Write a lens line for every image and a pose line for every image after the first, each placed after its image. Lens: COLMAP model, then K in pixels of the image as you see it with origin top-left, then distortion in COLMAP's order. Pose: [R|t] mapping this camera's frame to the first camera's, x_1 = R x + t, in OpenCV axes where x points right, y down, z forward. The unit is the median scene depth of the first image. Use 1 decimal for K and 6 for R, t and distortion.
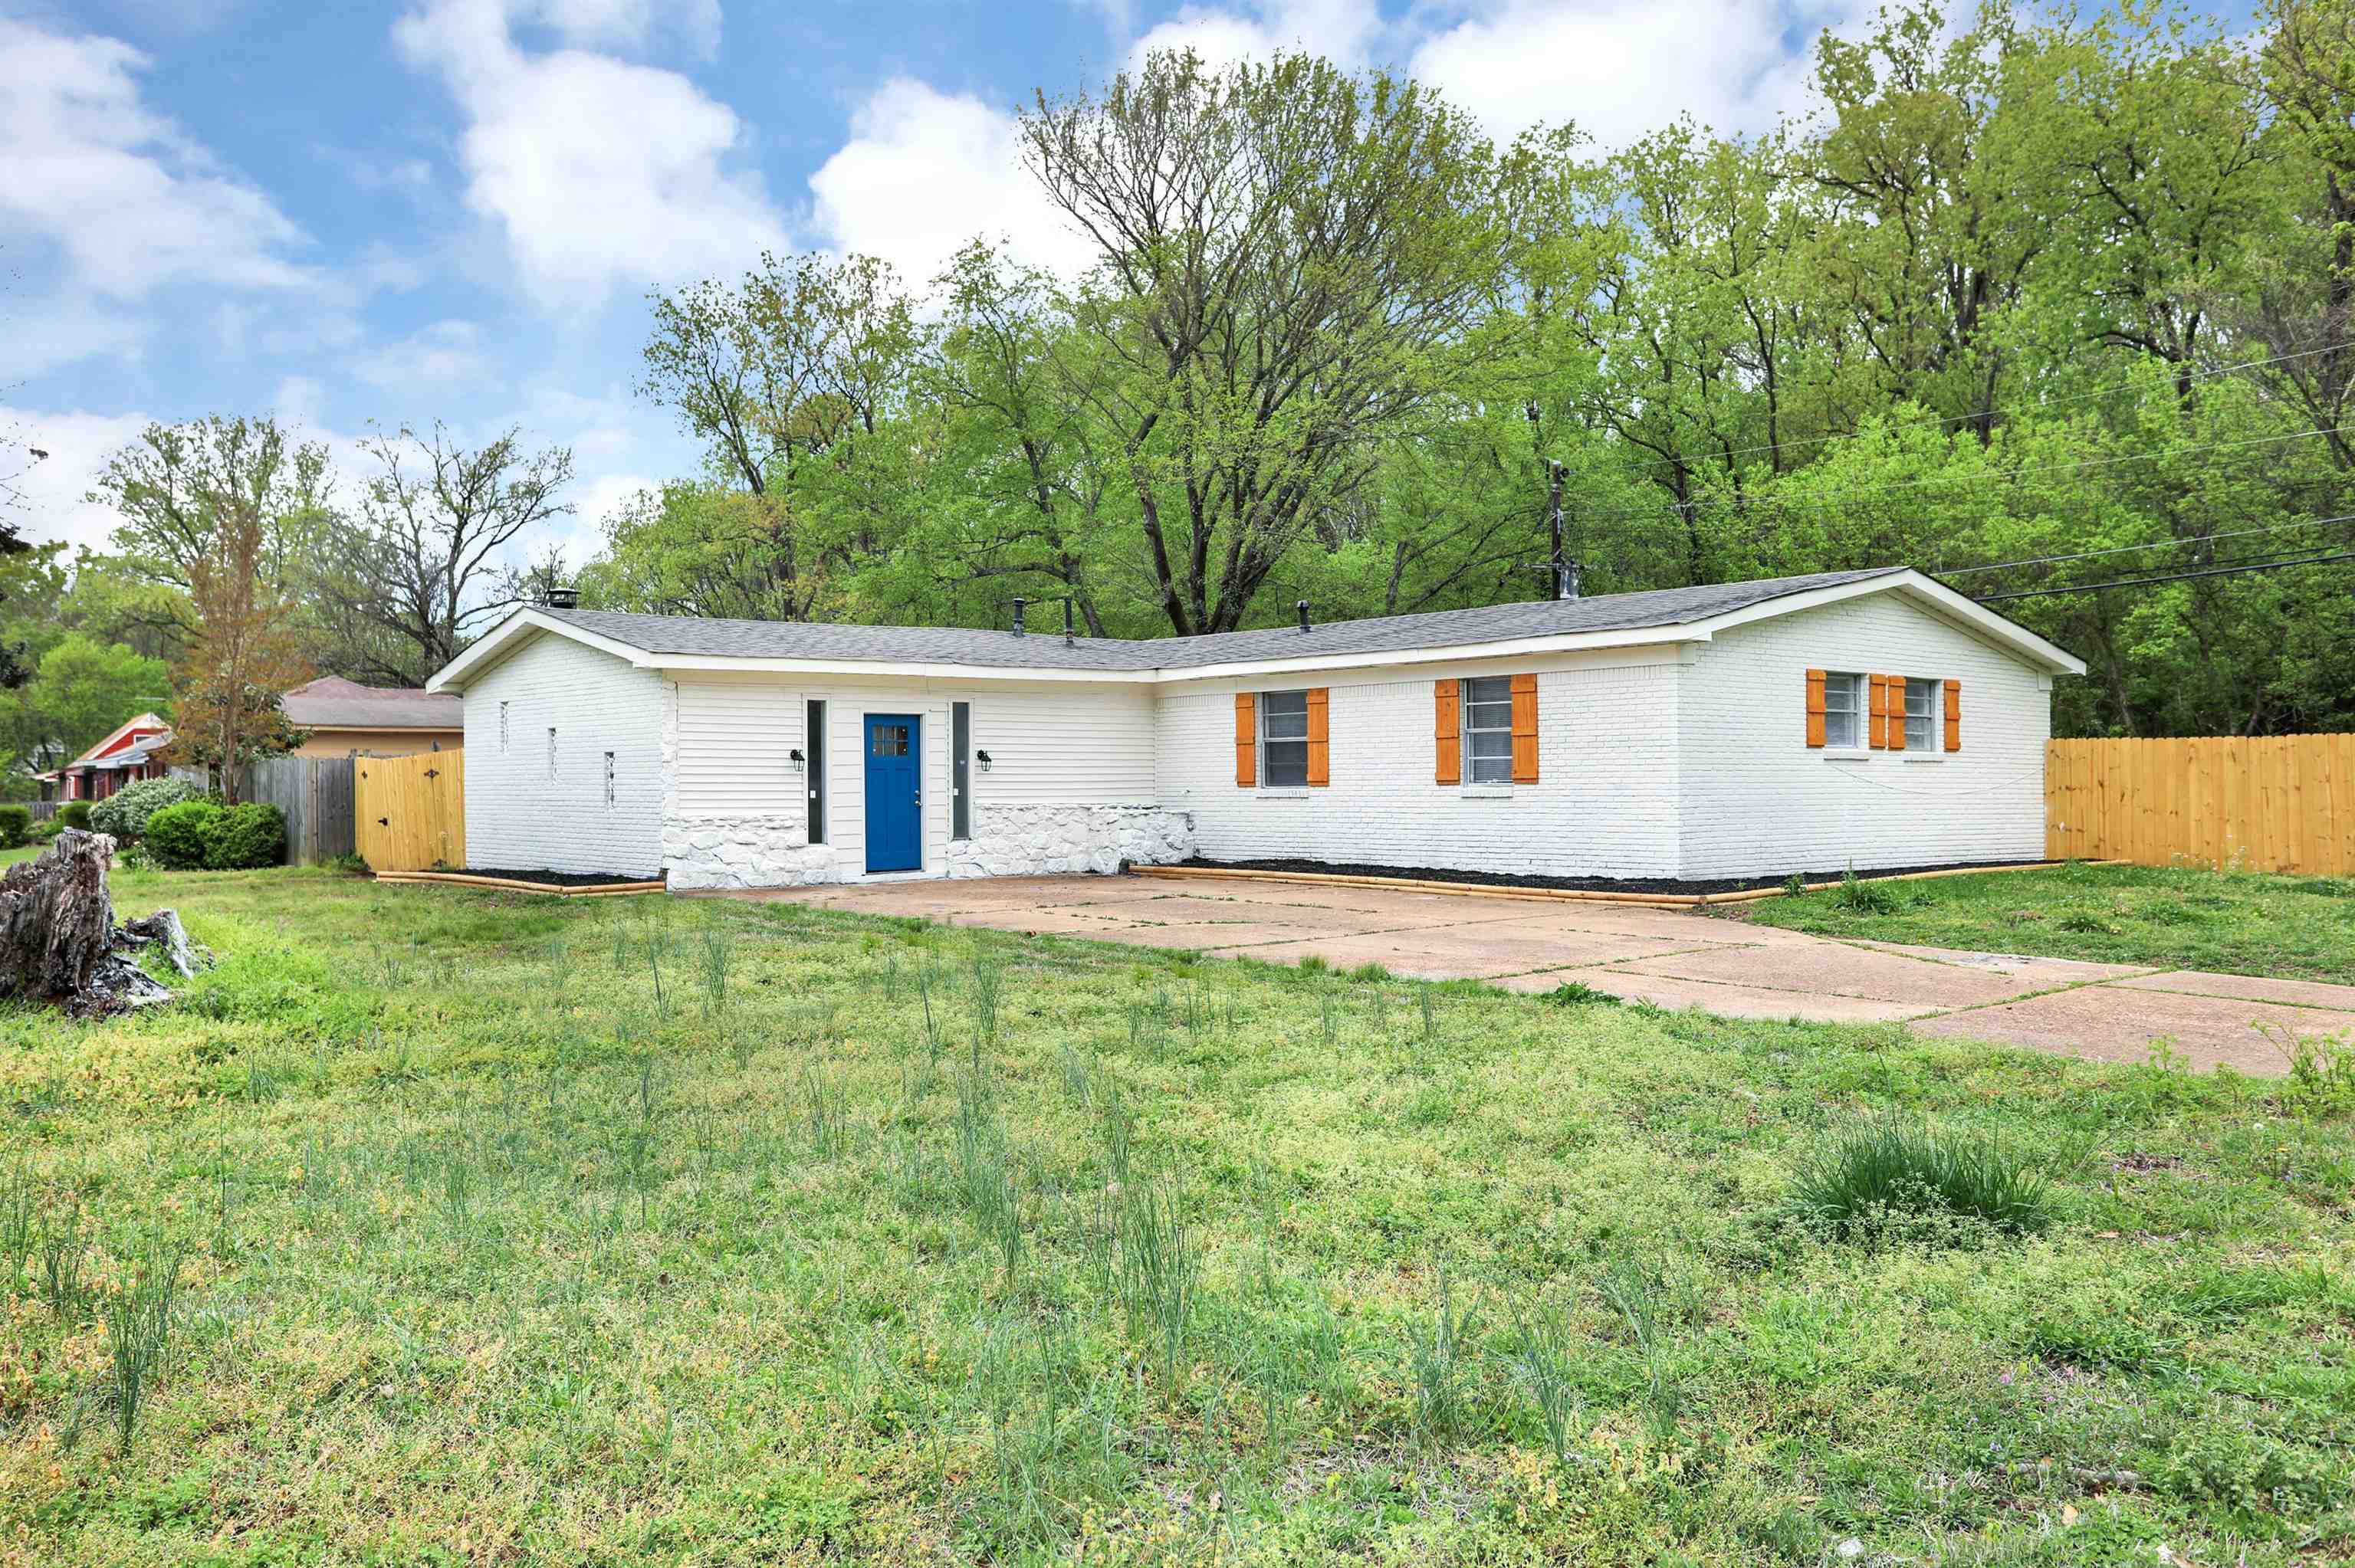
lens RADIAL K [[1872.7, 0, 1177.1], [0, 1872.7, 711.6], [0, 0, 1]] dist [-0.008325, -0.001044]
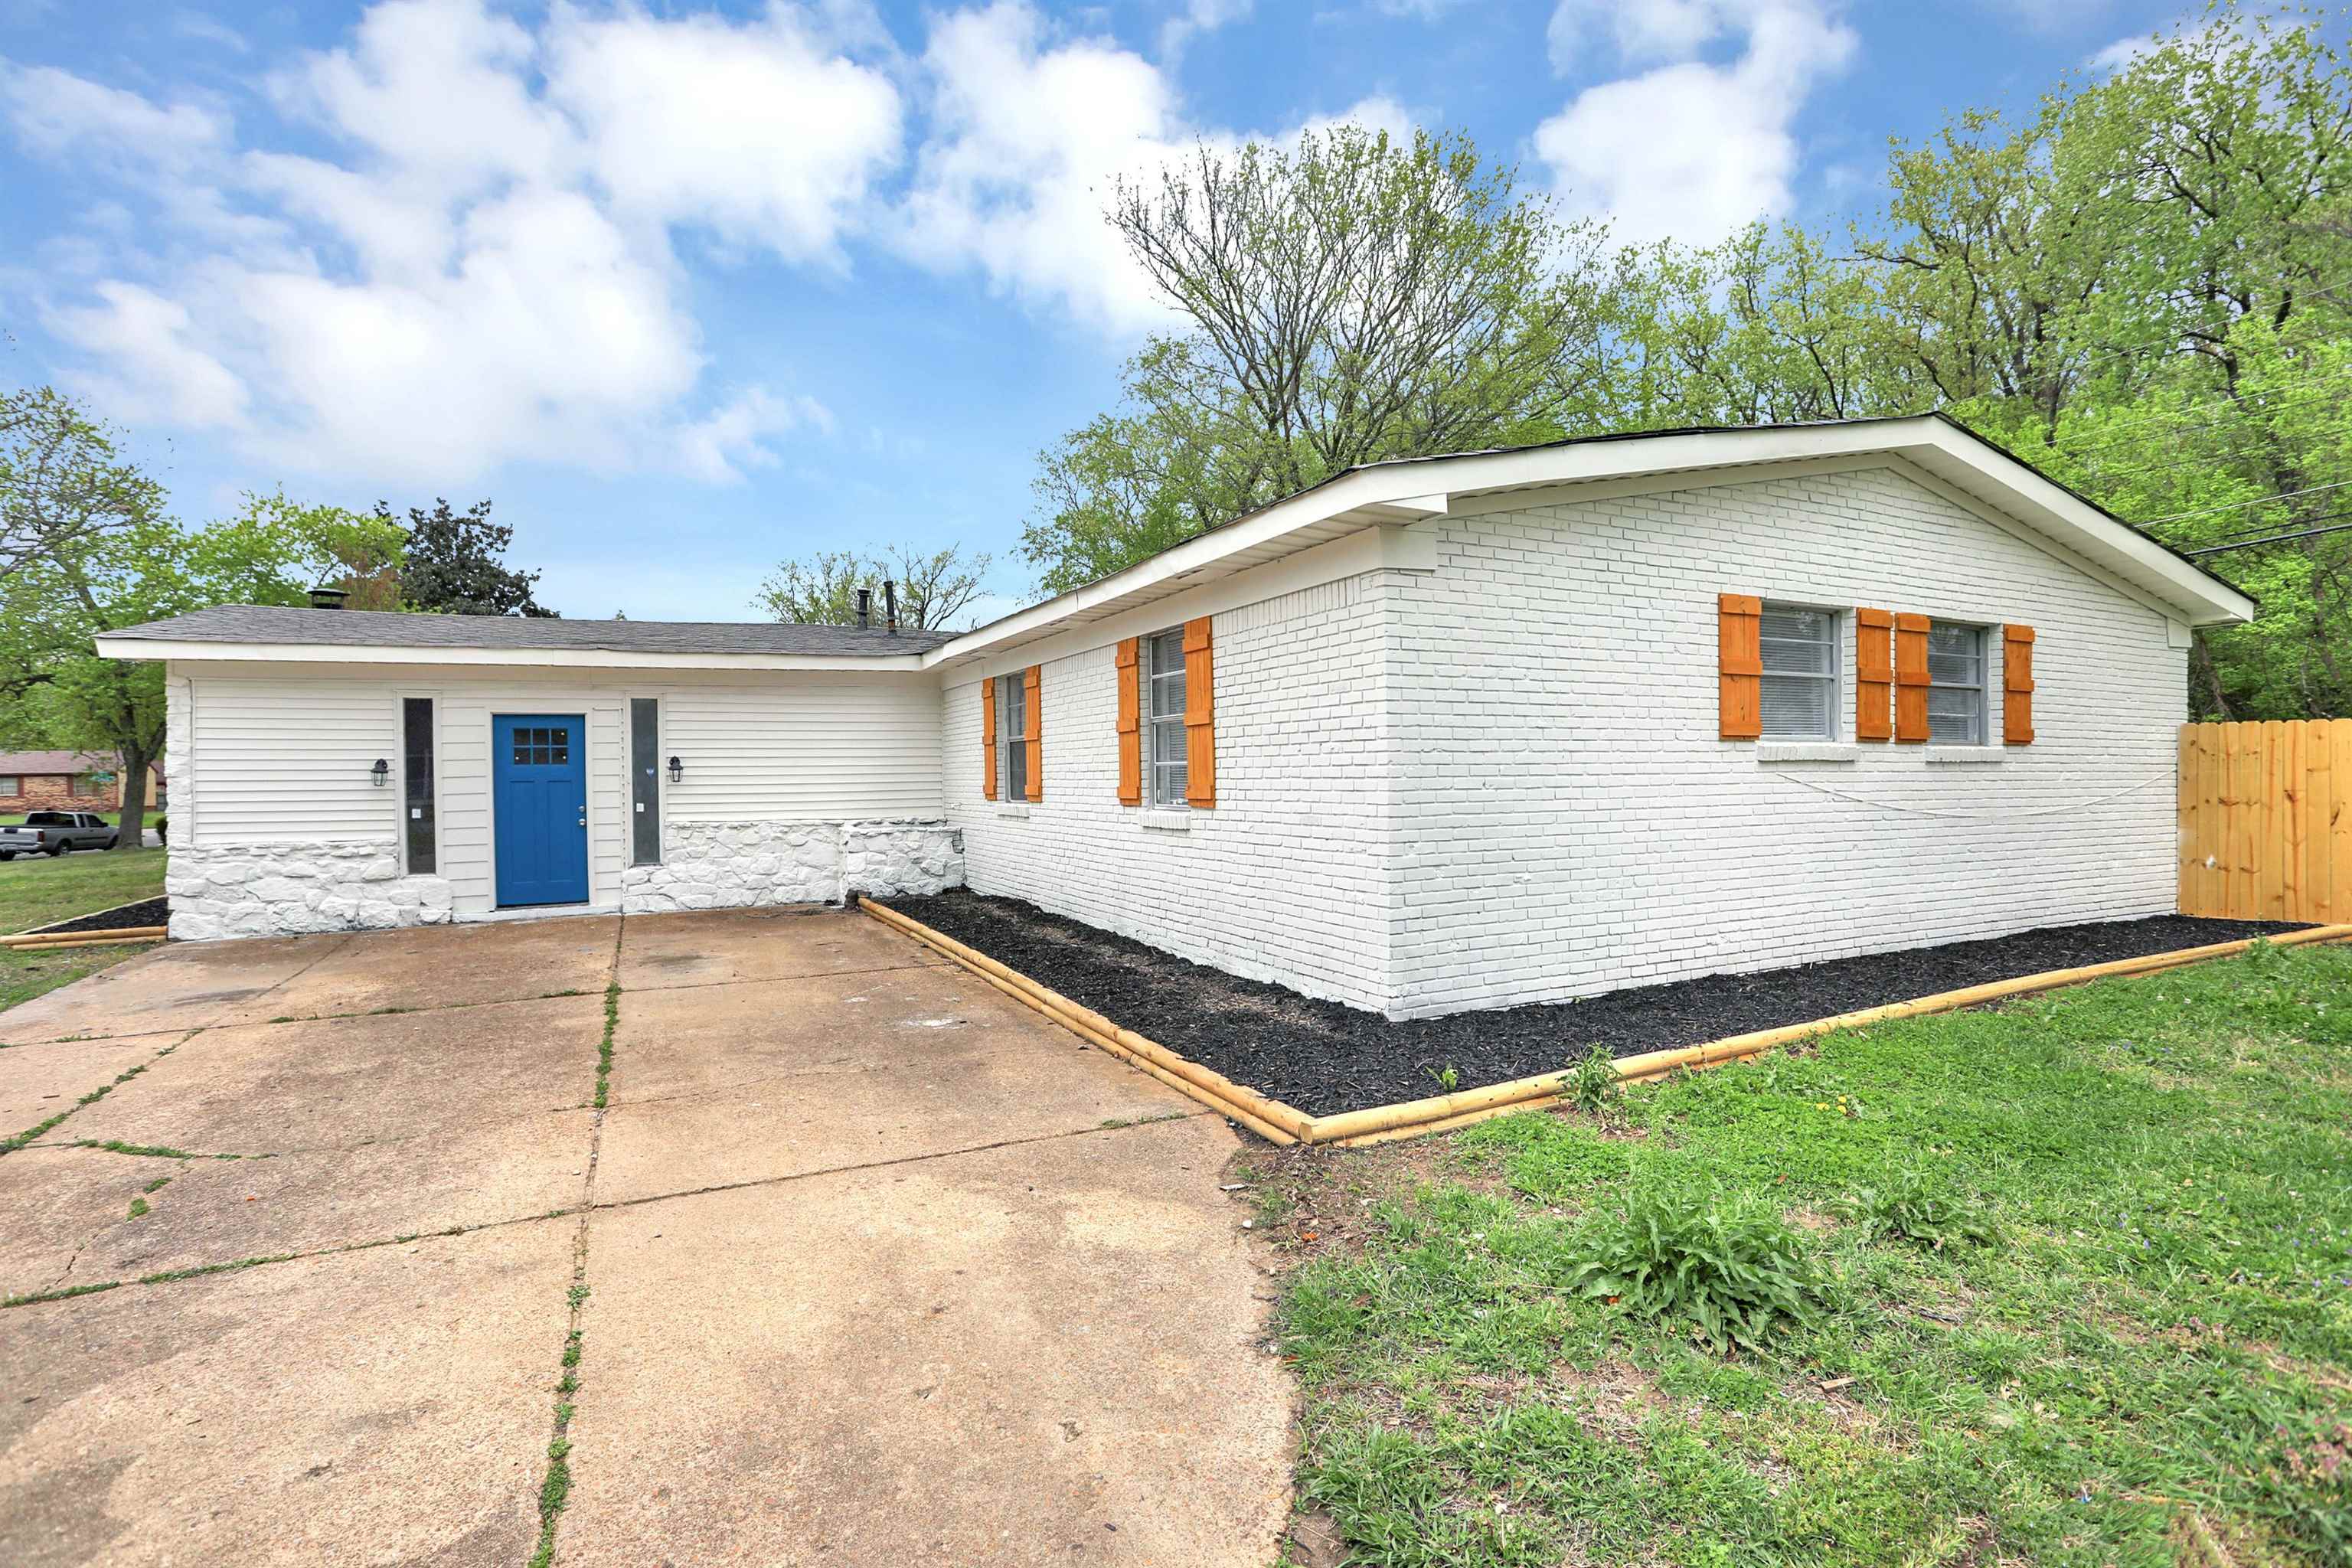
lens RADIAL K [[1169.5, 0, 1178.9], [0, 1169.5, 767.0], [0, 0, 1]] dist [-0.068808, 0.030384]
pose [[0.971254, -0.006962, -0.237943, 0.240486], [0.015407, 0.999315, 0.033650, 0.012075], [0.237546, -0.036349, 0.970696, 0.583803]]
